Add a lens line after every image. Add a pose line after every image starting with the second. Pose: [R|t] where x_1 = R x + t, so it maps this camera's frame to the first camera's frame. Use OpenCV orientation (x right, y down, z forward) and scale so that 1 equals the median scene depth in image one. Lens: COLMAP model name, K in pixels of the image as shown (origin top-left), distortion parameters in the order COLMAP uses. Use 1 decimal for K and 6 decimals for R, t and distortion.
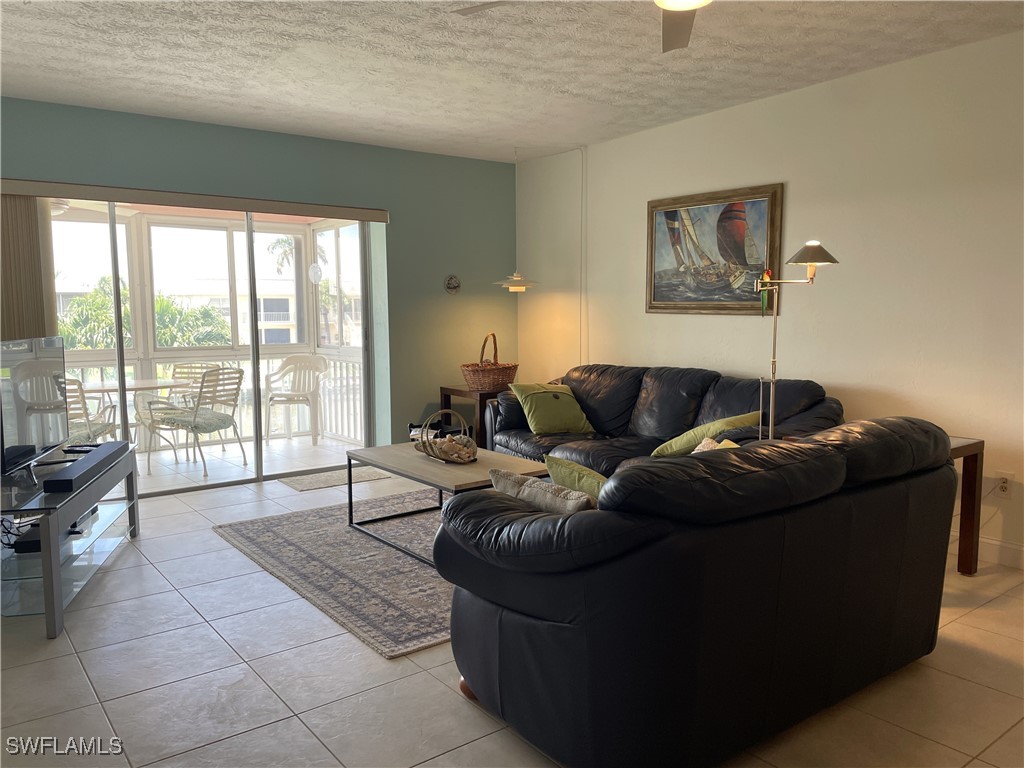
lens RADIAL K [[776.7, 0, 517.9], [0, 776.7, 378.5], [0, 0, 1]] dist [0.070042, -0.066328]
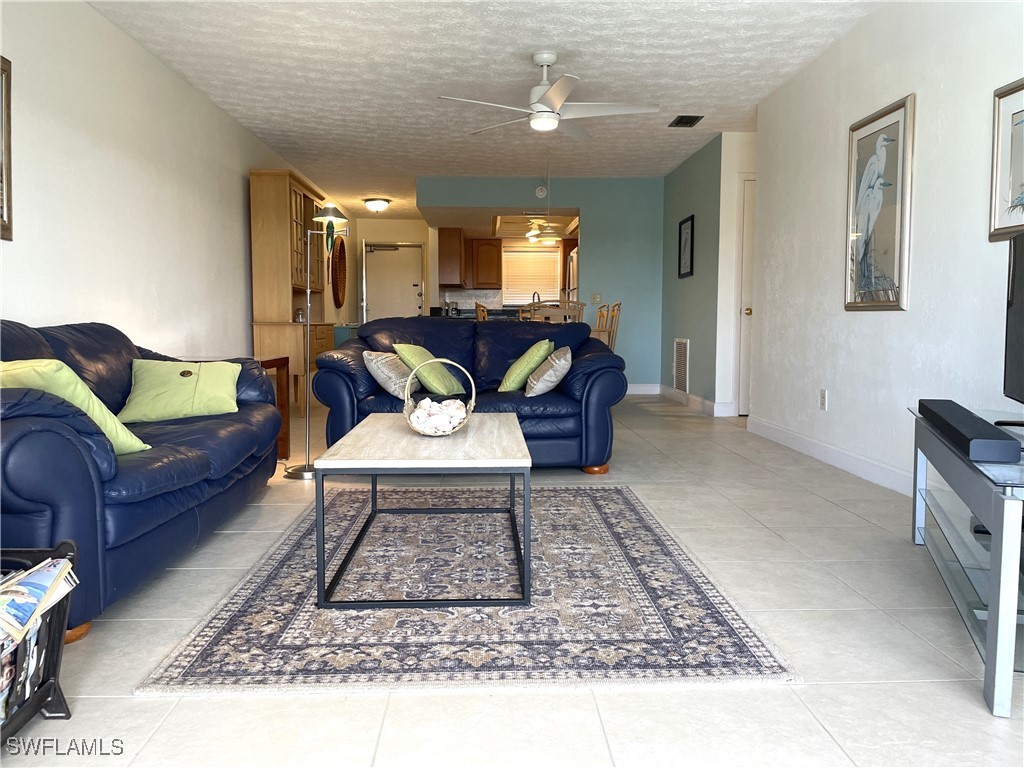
lens RADIAL K [[776.7, 0, 513.1], [0, 776.7, 378.9], [0, 0, 1]] dist [0.070042, -0.066328]
pose [[-0.816408, -0.035254, 0.576398, -0.526399], [0.058894, 0.987847, 0.143837, -0.035614], [-0.574464, 0.151376, -0.804411, 1.474689]]
